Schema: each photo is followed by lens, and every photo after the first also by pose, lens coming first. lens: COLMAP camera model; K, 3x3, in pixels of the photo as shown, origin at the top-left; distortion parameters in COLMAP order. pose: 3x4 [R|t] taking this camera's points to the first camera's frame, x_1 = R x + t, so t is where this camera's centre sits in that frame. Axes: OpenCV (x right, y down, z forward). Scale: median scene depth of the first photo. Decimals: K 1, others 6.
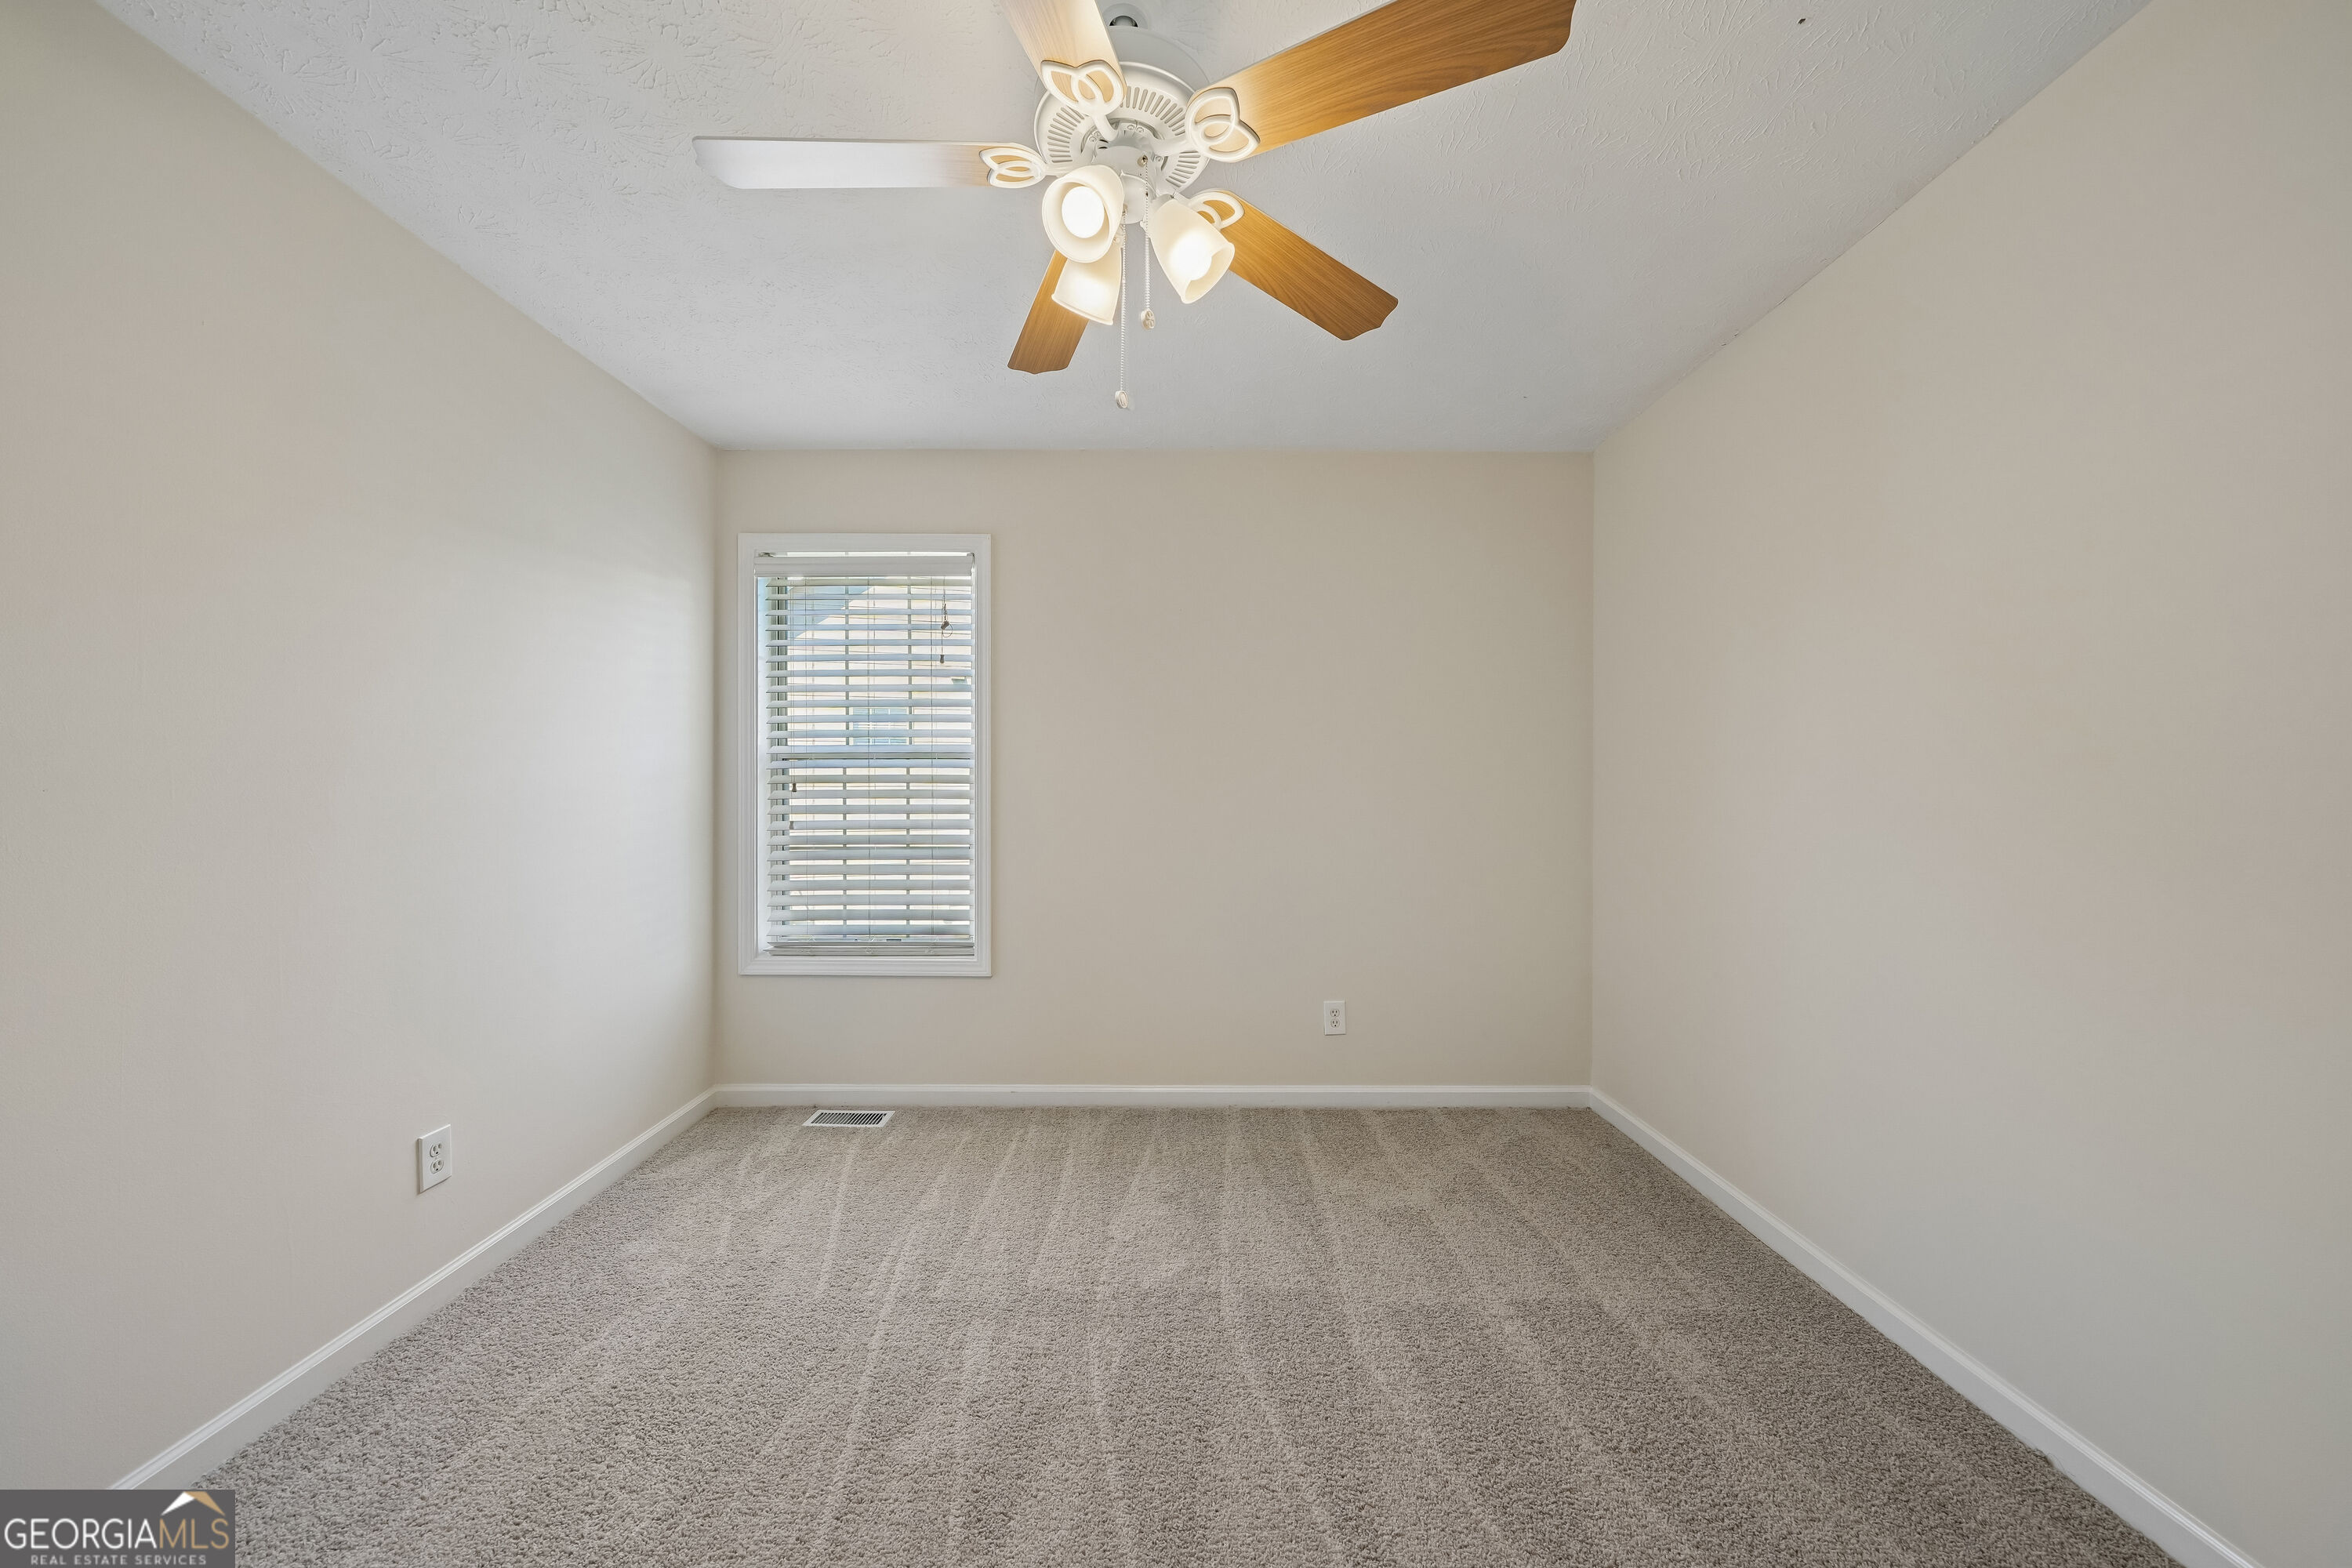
lens RADIAL K [[841.7, 0, 1174.5], [0, 841.7, 781.9], [0, 0, 1]] dist [0.000045, 0.000146]
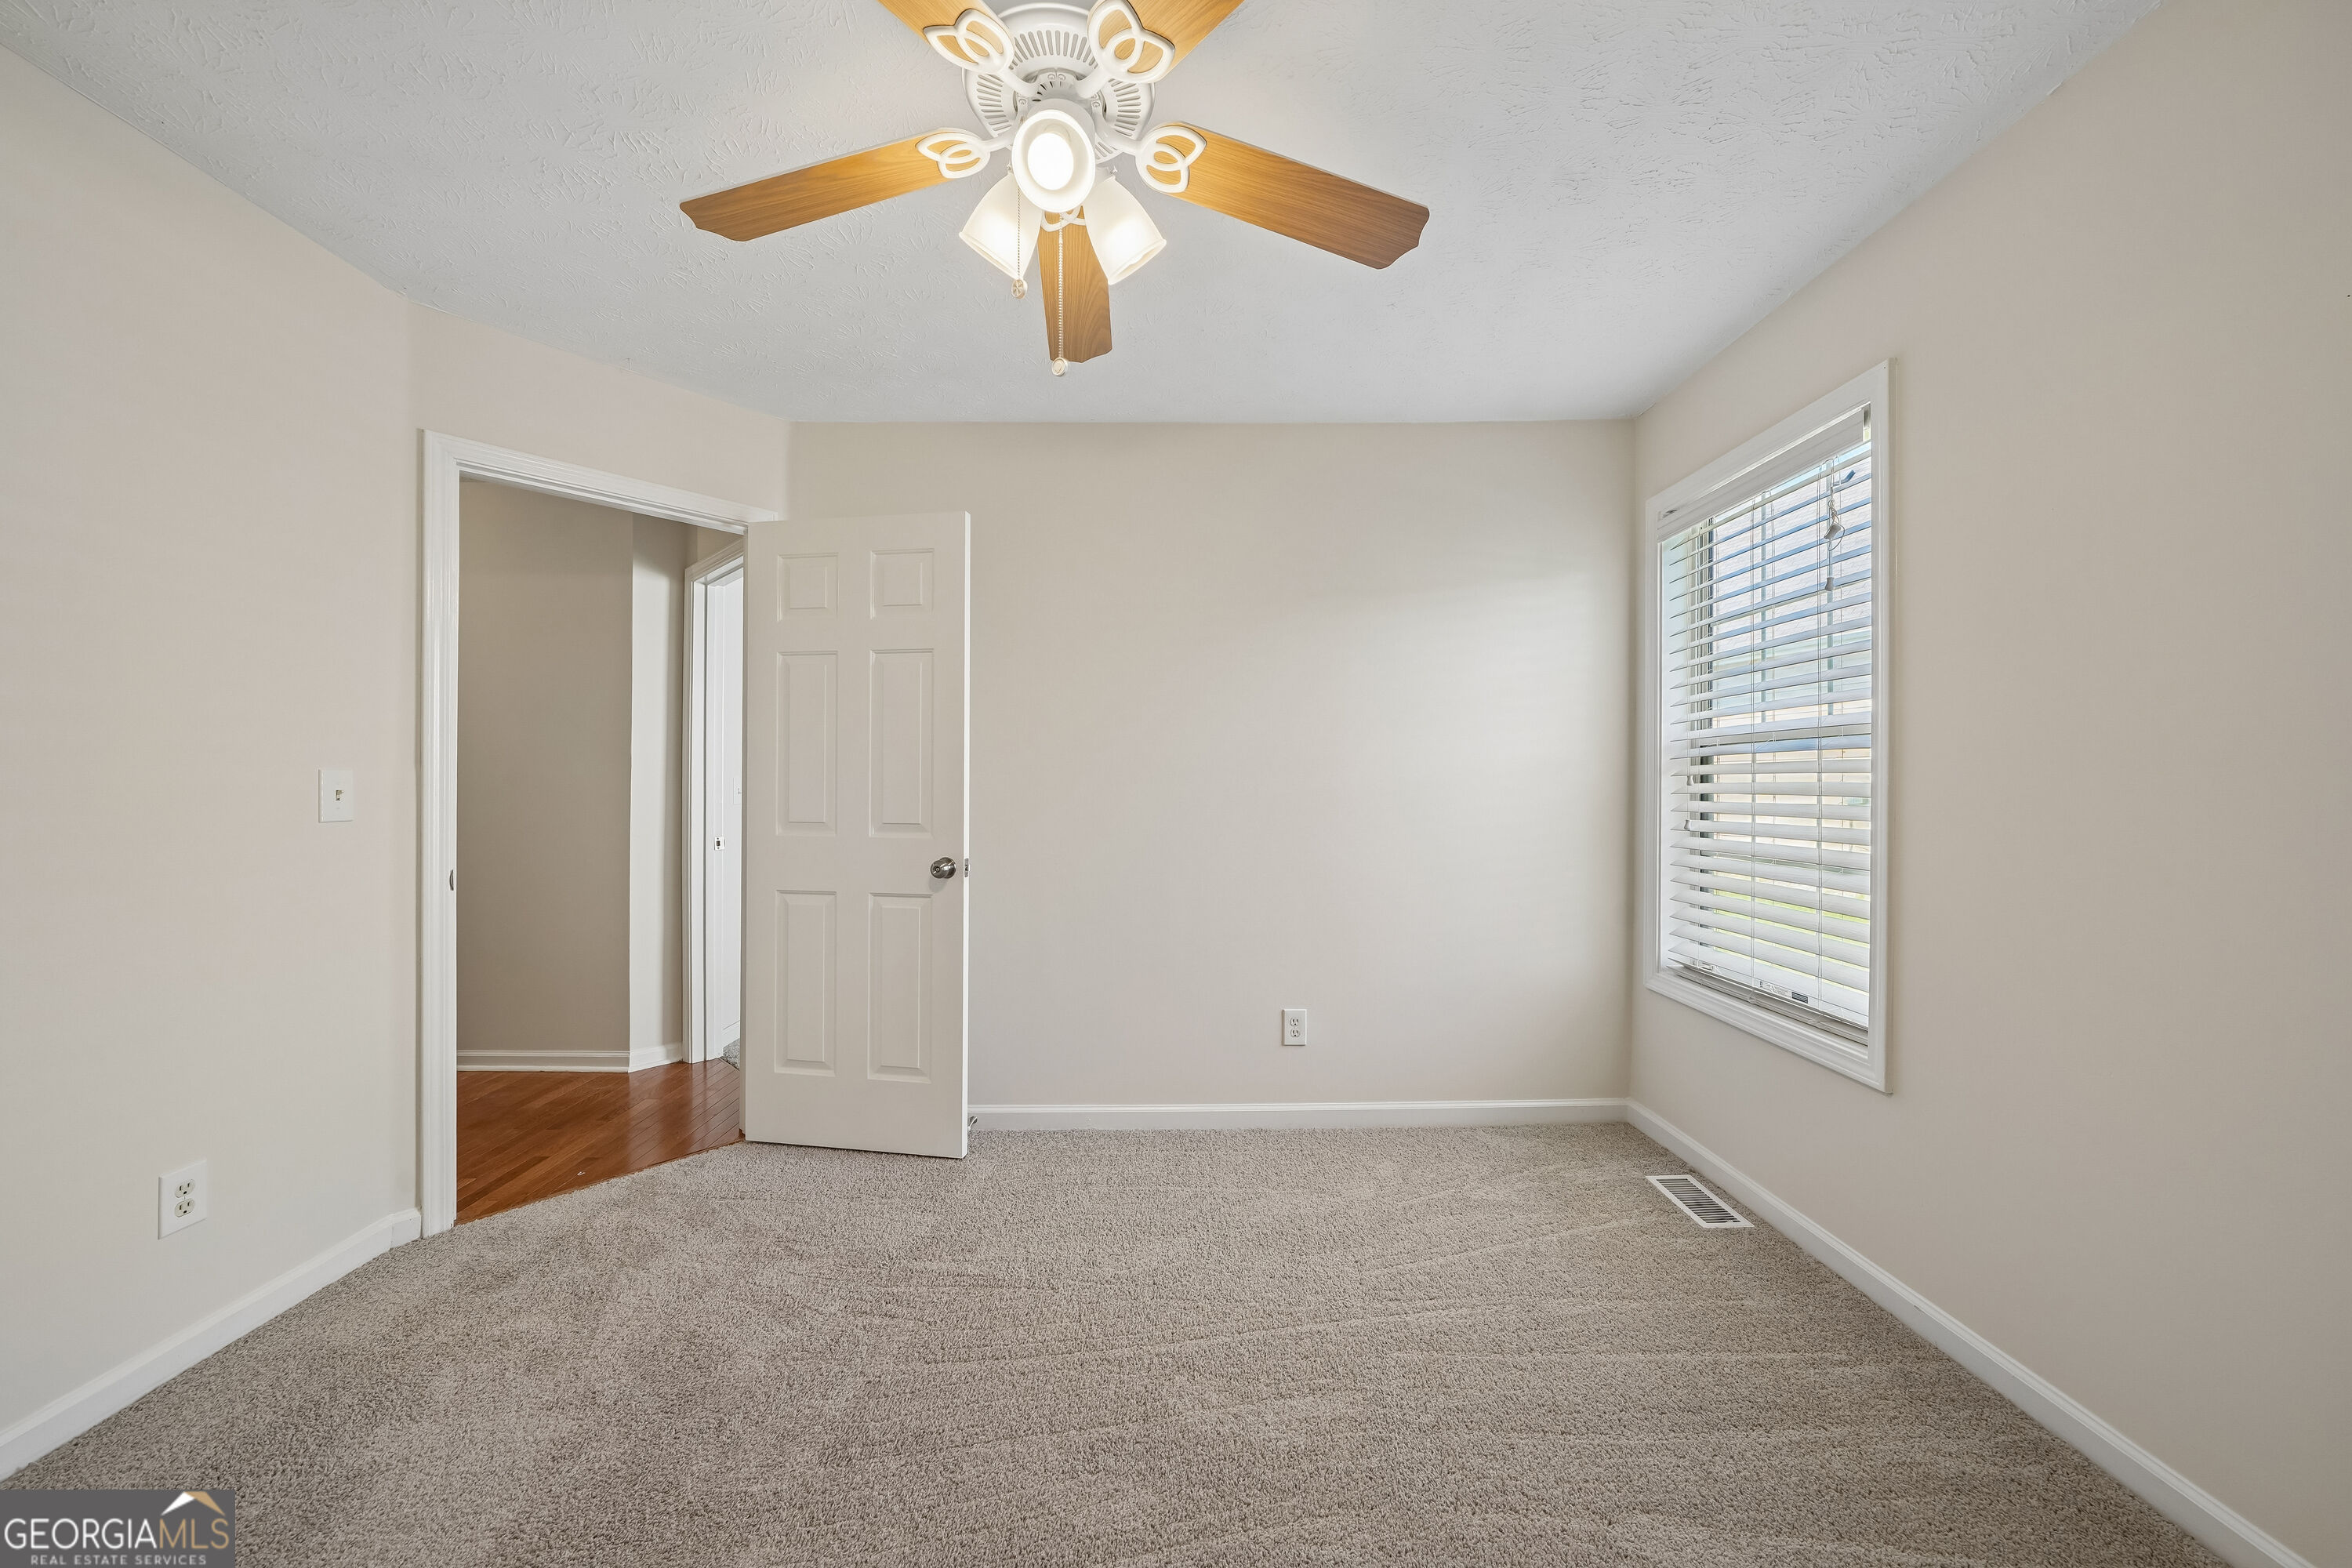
lens RADIAL K [[841.7, 0, 1177.9], [0, 841.7, 782.9], [0, 0, 1]] dist [0.000045, 0.000146]
pose [[0.011128, 0.005097, -0.999925, 0.384359], [0.001702, 0.999985, 0.005116, 0.003975], [0.999937, -0.001758, 0.011119, 0.492638]]
